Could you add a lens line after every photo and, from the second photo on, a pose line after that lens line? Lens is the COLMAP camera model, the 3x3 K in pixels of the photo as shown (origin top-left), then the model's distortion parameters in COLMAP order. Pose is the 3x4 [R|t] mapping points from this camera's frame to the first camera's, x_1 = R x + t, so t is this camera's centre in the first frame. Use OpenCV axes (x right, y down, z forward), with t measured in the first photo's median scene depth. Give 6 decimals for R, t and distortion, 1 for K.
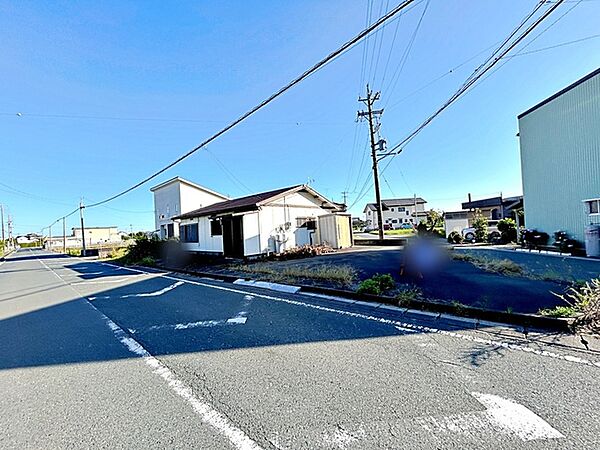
lens RADIAL K [[243.1, 0, 299.8], [0, 243.1, 222.8], [0, 0, 1]] dist [-0.000311, 0.000469]
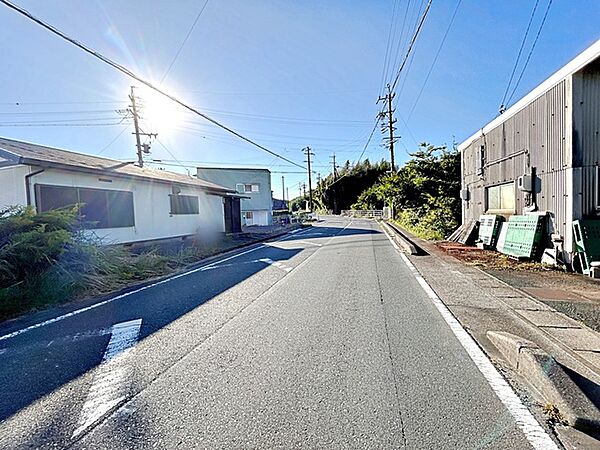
lens RADIAL K [[243.1, 0, 300.5], [0, 243.1, 224.6], [0, 0, 1]] dist [-0.000311, 0.000469]
pose [[-0.439536, 0.033303, 0.897607, -1.230063], [0.040456, 0.999032, -0.017256, 0.114866], [-0.897313, 0.028729, -0.440458, 1.019170]]
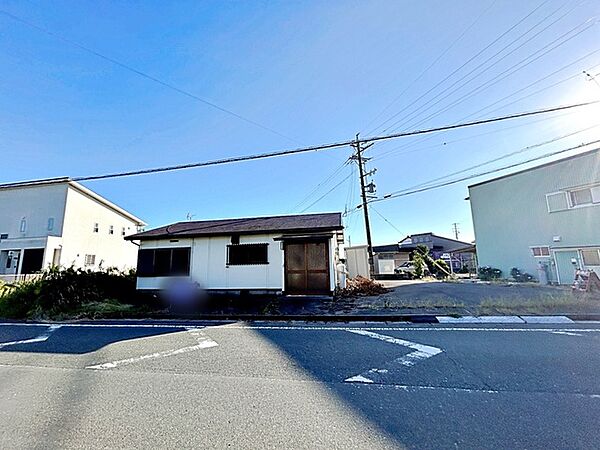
lens RADIAL K [[243.1, 0, 300.6], [0, 243.1, 223.9], [0, 0, 1]] dist [-0.000311, 0.000469]
pose [[0.857250, 0.114960, 0.501904, -0.573795], [-0.034237, 0.985327, -0.167210, 0.046053], [-0.513762, 0.126157, 0.848607, 0.286059]]
